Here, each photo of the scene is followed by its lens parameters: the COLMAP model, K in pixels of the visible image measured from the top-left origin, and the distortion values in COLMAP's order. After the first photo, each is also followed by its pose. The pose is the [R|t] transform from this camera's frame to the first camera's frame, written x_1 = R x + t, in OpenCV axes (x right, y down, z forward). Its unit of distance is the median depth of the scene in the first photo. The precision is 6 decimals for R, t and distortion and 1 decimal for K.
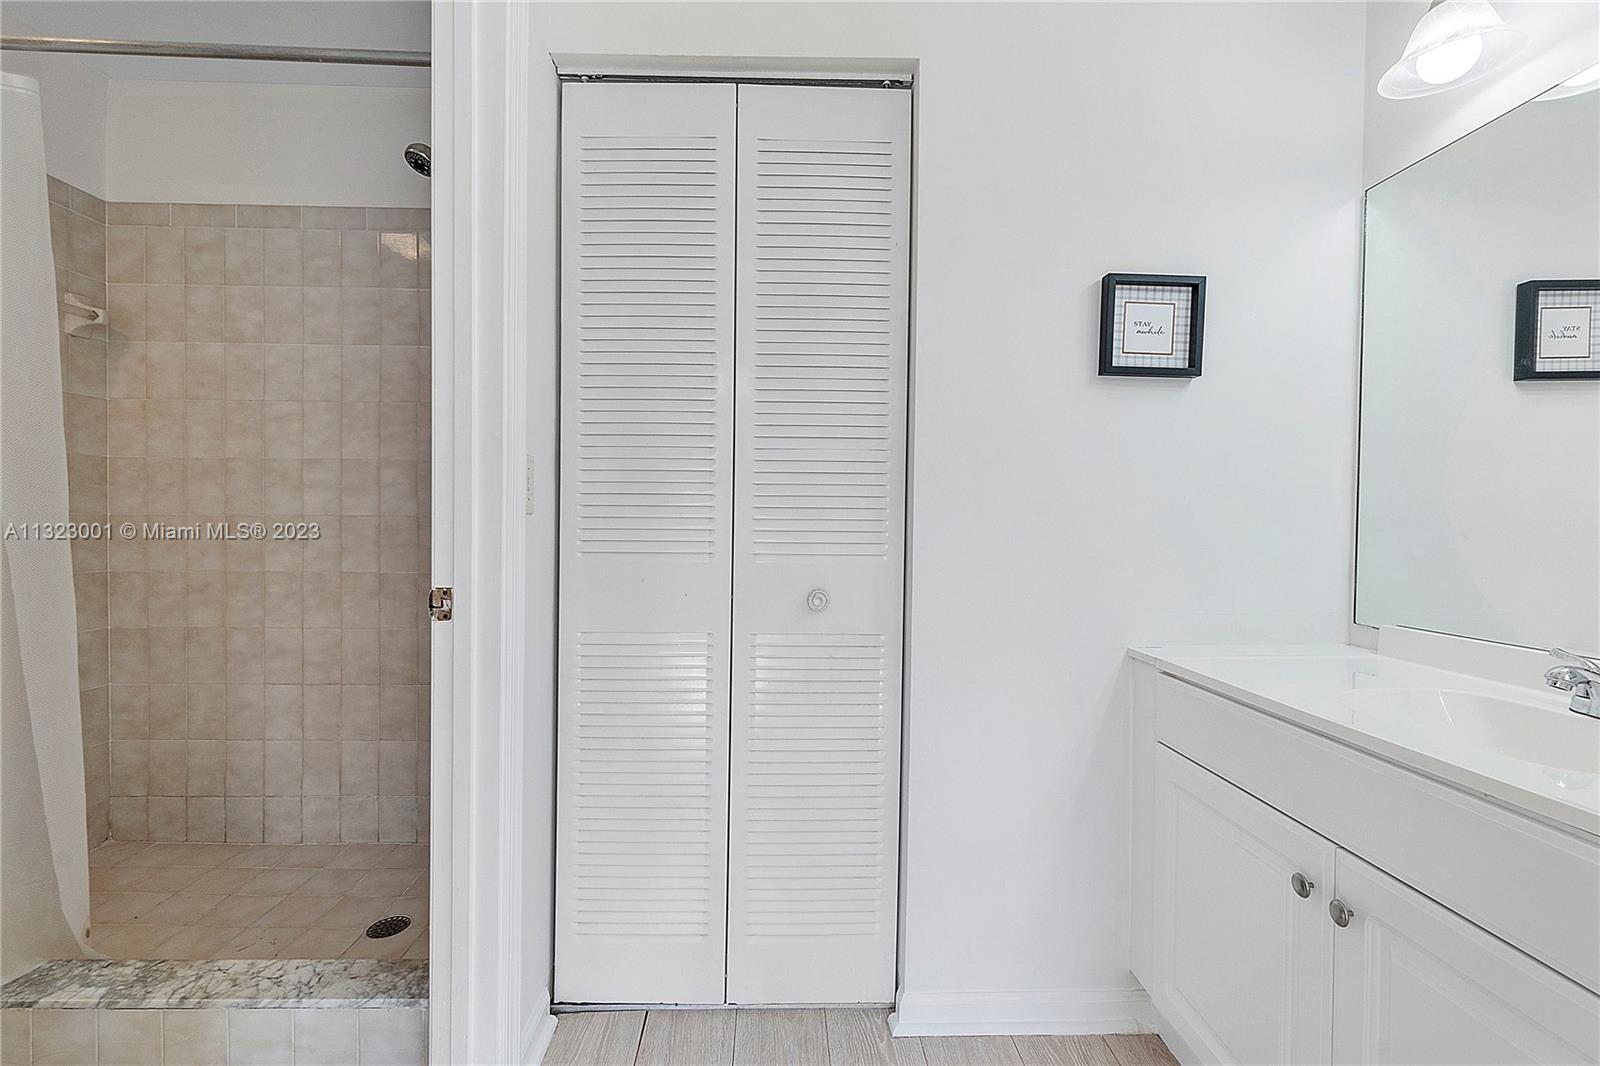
lens RADIAL K [[715.1, 0, 800.0], [0, 715.1, 533.0], [0, 0, 1]] dist [-0.001956, -0.000345]
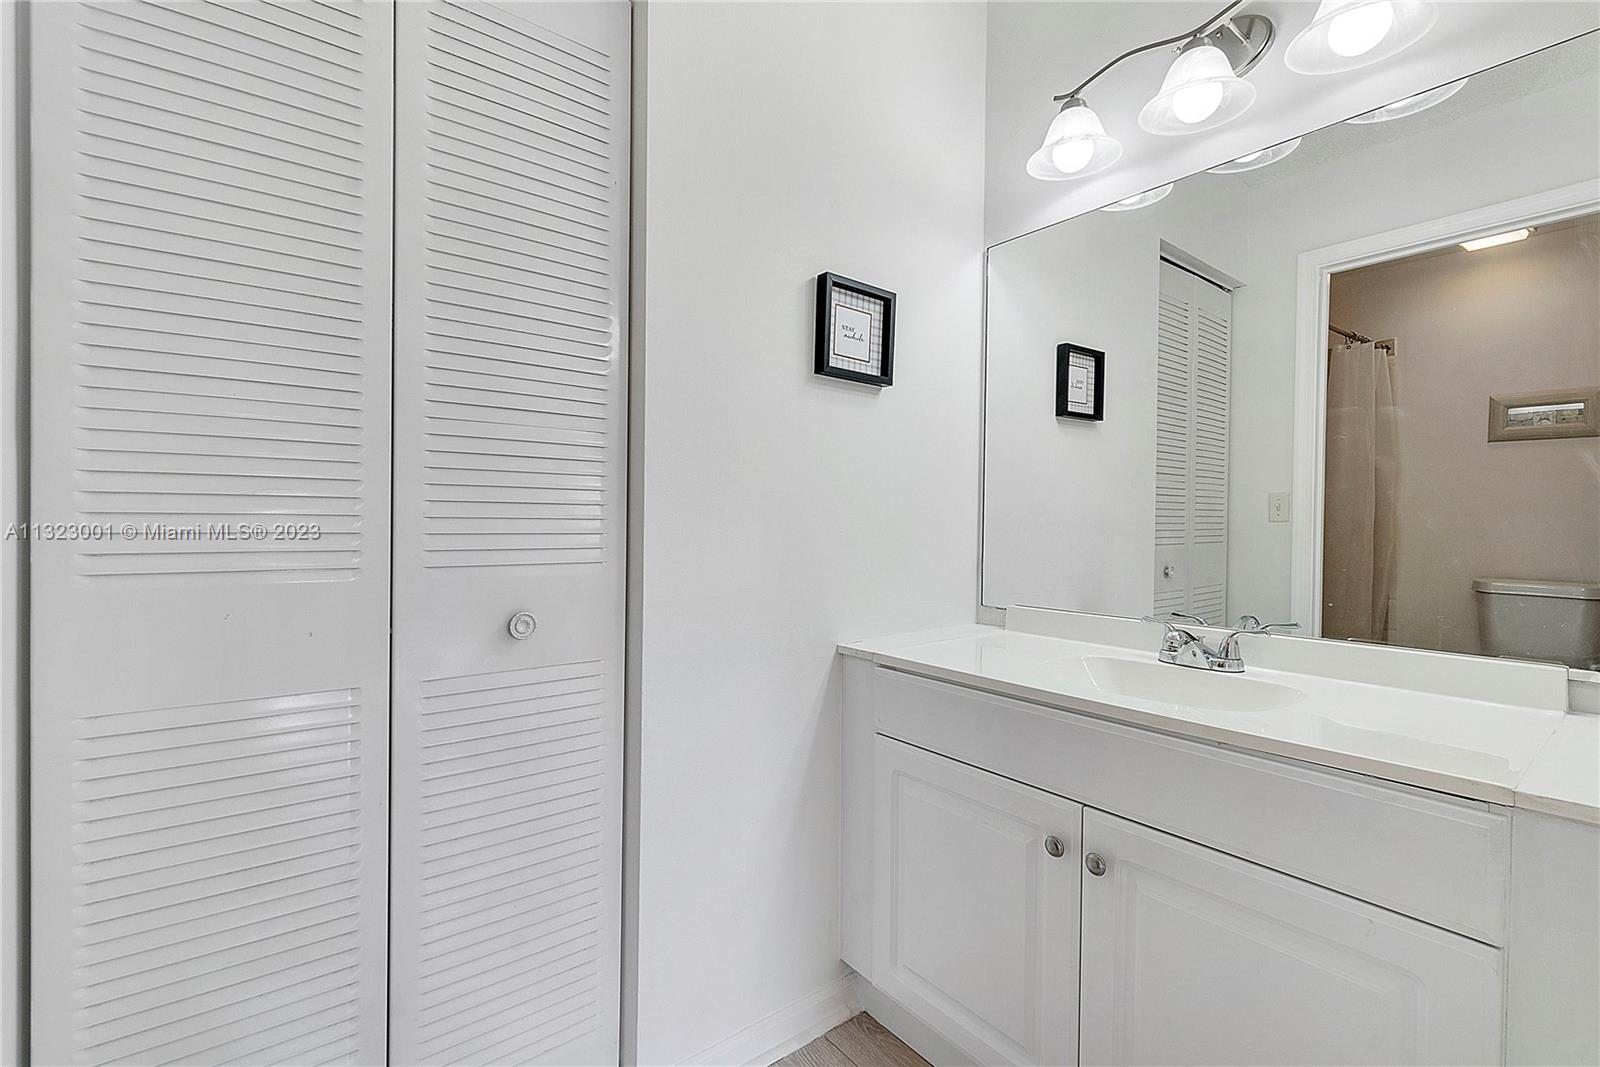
lens RADIAL K [[696.3, 0, 800.0], [0, 696.3, 533.5], [0, 0, 1]] dist [-0.009362, -0.000717]
pose [[0.808632, -0.009753, 0.588234, -0.167585], [0.008449, 0.999952, 0.004965, -0.003716], [-0.588254, 0.000956, 0.808676, 0.233777]]
